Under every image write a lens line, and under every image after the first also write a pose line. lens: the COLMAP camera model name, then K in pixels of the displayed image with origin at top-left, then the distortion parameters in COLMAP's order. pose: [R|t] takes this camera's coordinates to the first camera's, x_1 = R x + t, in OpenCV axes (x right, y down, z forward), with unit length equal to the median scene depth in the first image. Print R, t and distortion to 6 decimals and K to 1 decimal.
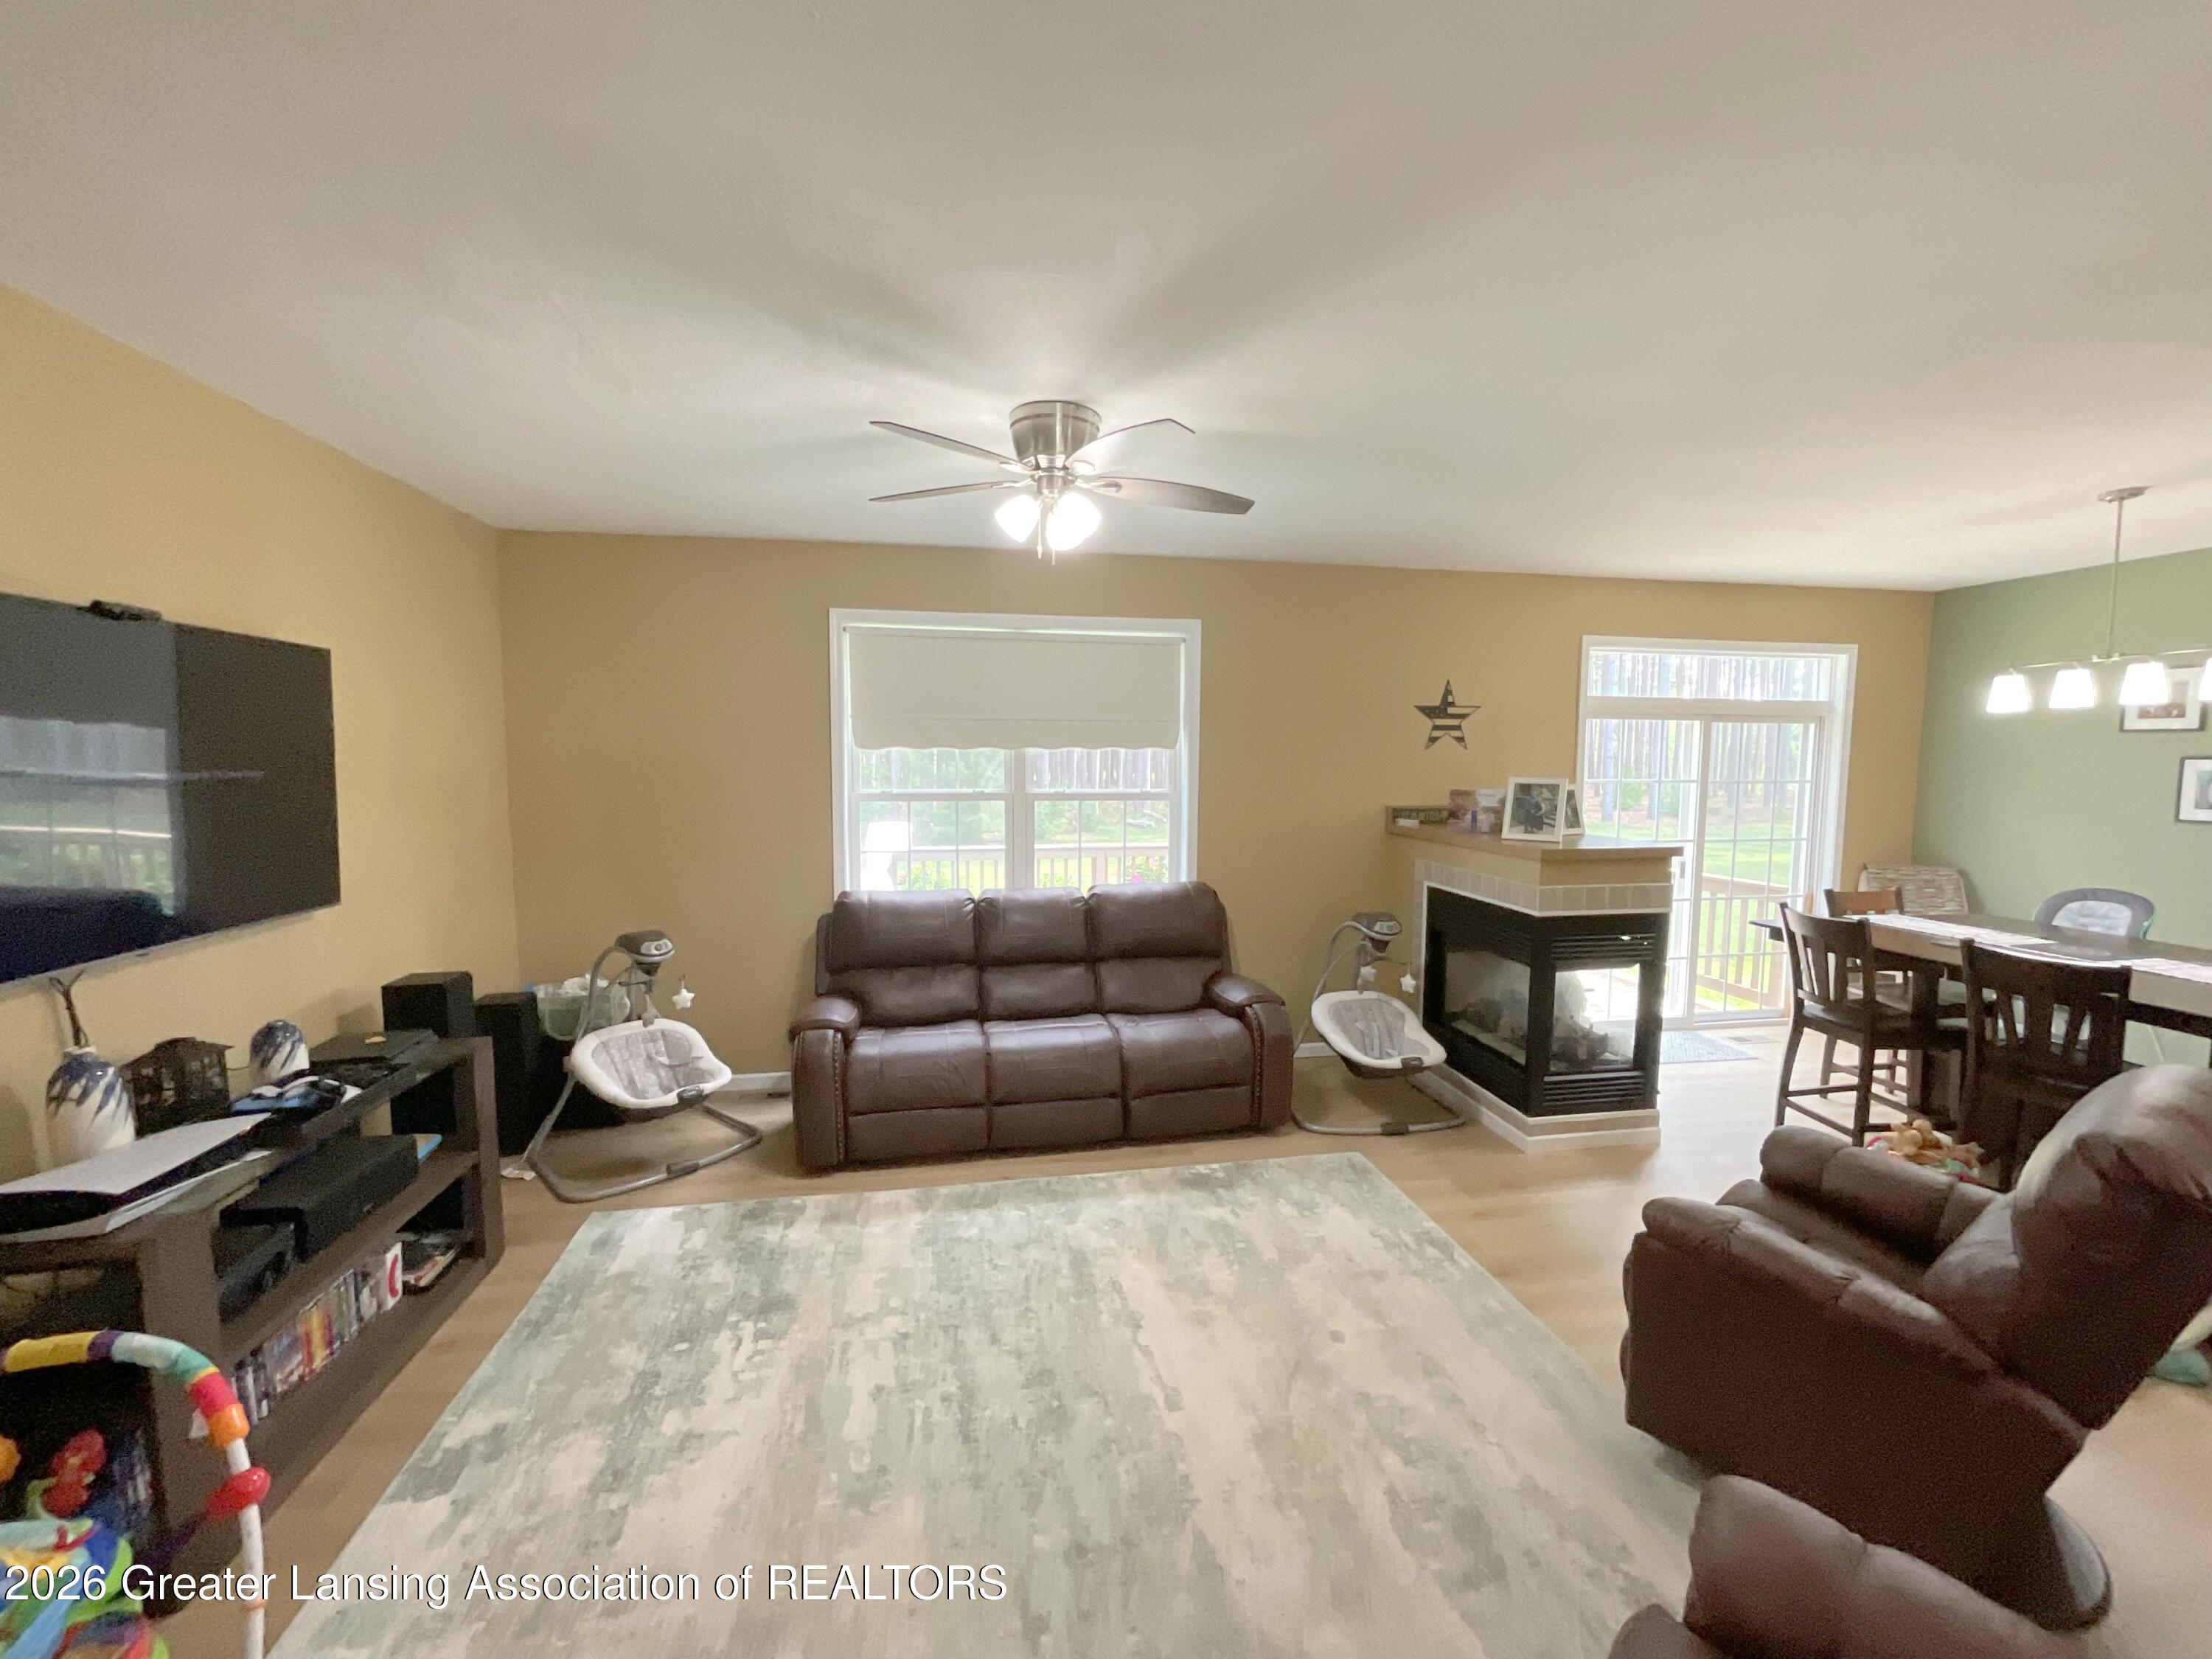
lens RADIAL K [[903.5, 0, 1106.0], [0, 903.5, 829.5], [0, 0, 1]] dist [-0.013457, 0.006839]
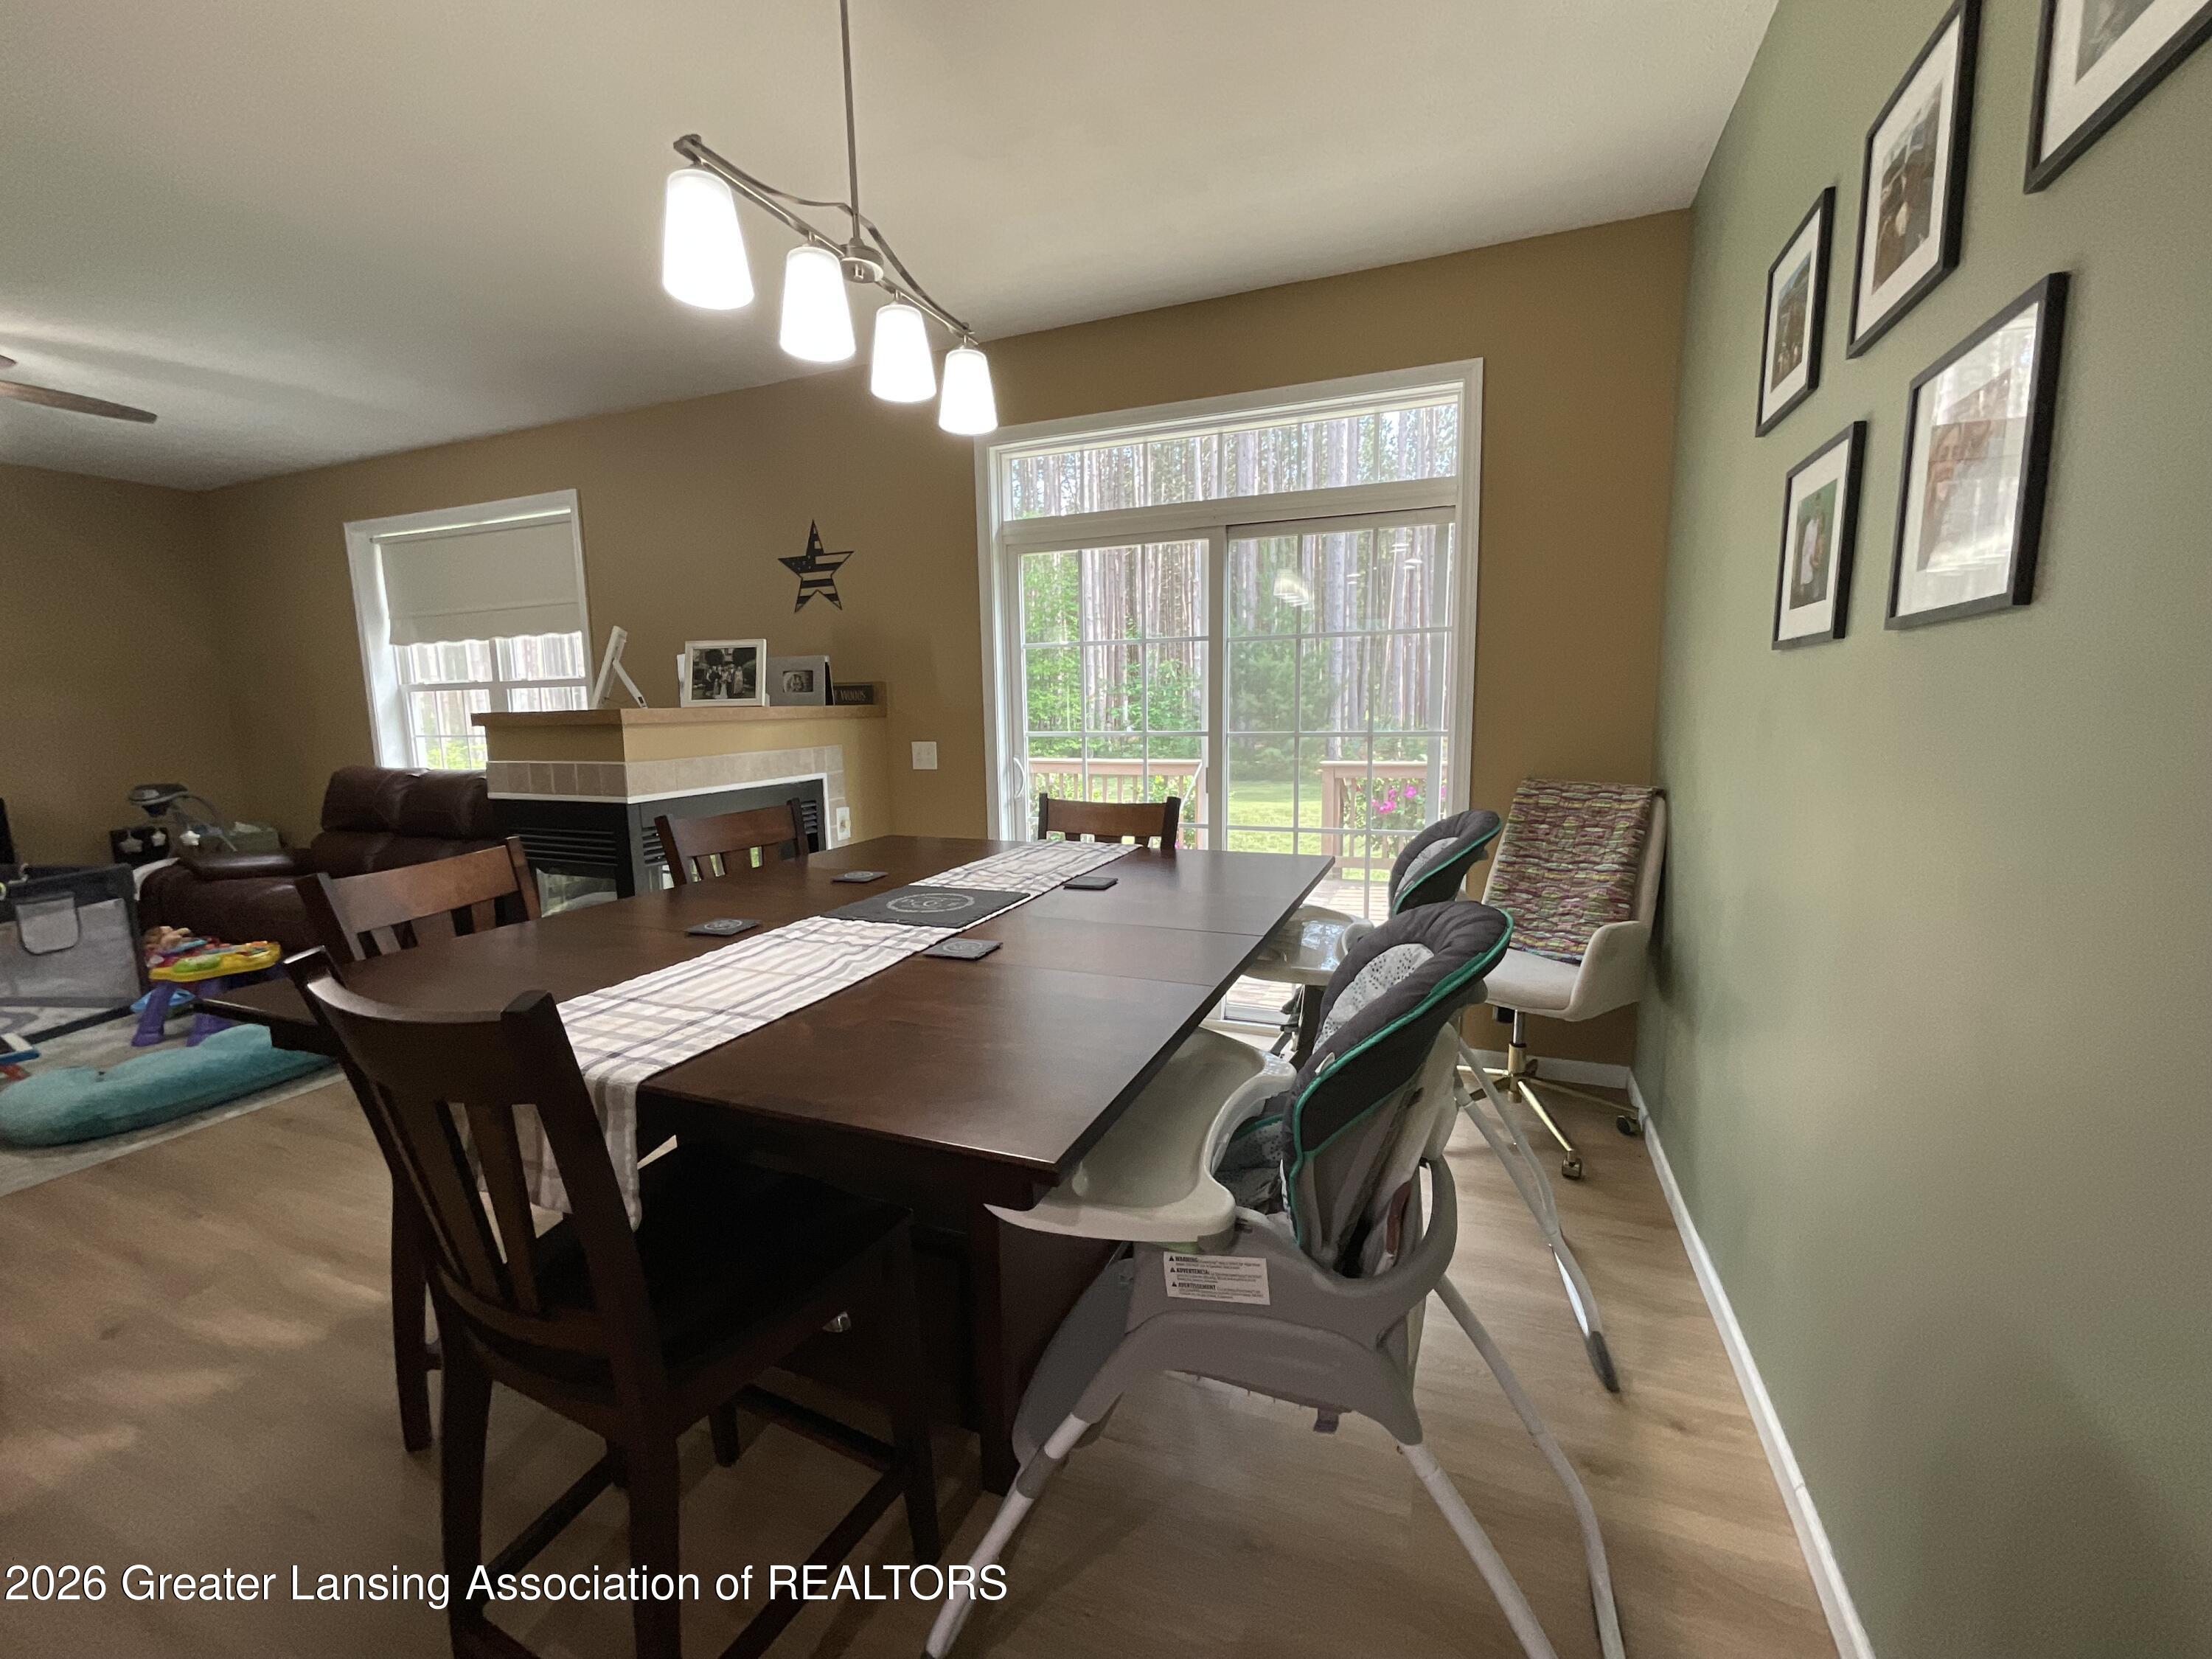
lens RADIAL K [[901.2, 0, 1108.7], [0, 901.2, 828.9], [0, 0, 1]] dist [-0.004324, 0.002842]
pose [[0.845352, 0.055067, -0.531364, 1.290182], [-0.024198, 0.997599, 0.064887, 0.055637], [0.533661, -0.041994, 0.844655, 0.581291]]
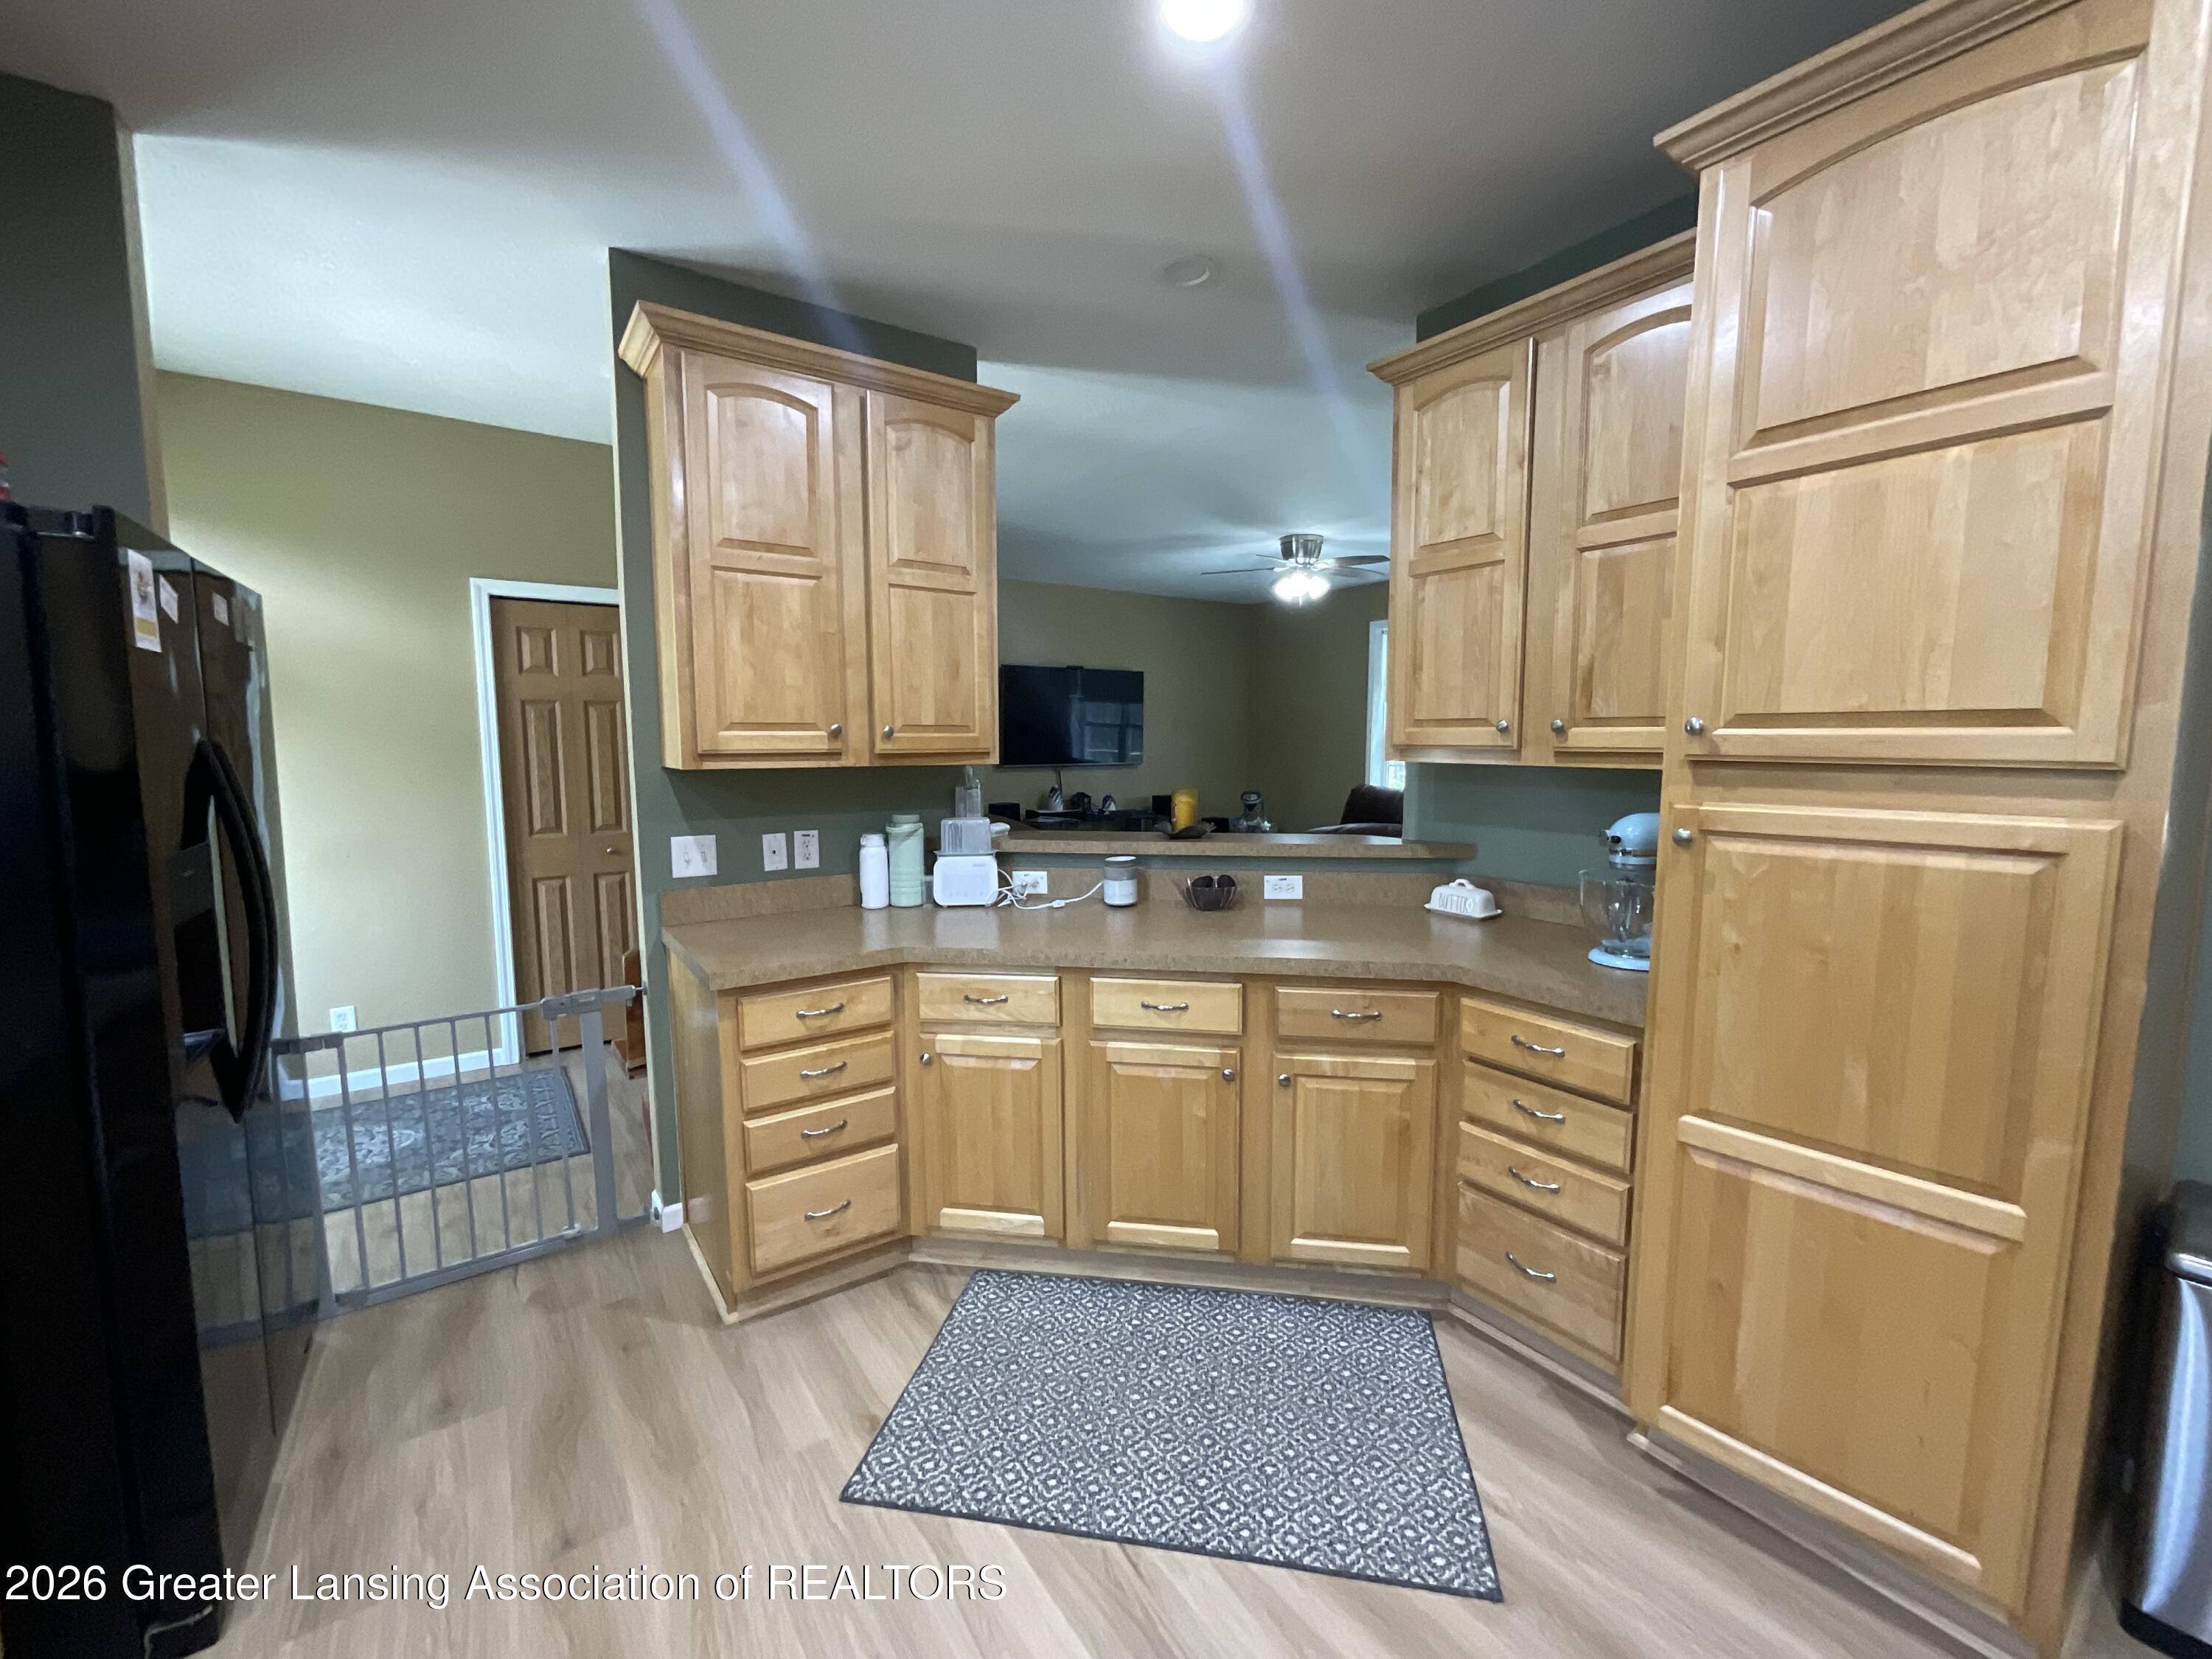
lens RADIAL K [[899.2, 0, 1102.4], [0, 899.2, 833.6], [0, 0, 1]] dist [0.000483, 0.000795]
pose [[0.419708, 0.094352, -0.902742, 1.192494], [-0.071343, 0.994935, 0.070819, 0.081973], [0.904851, 0.034681, 0.424314, -0.210663]]
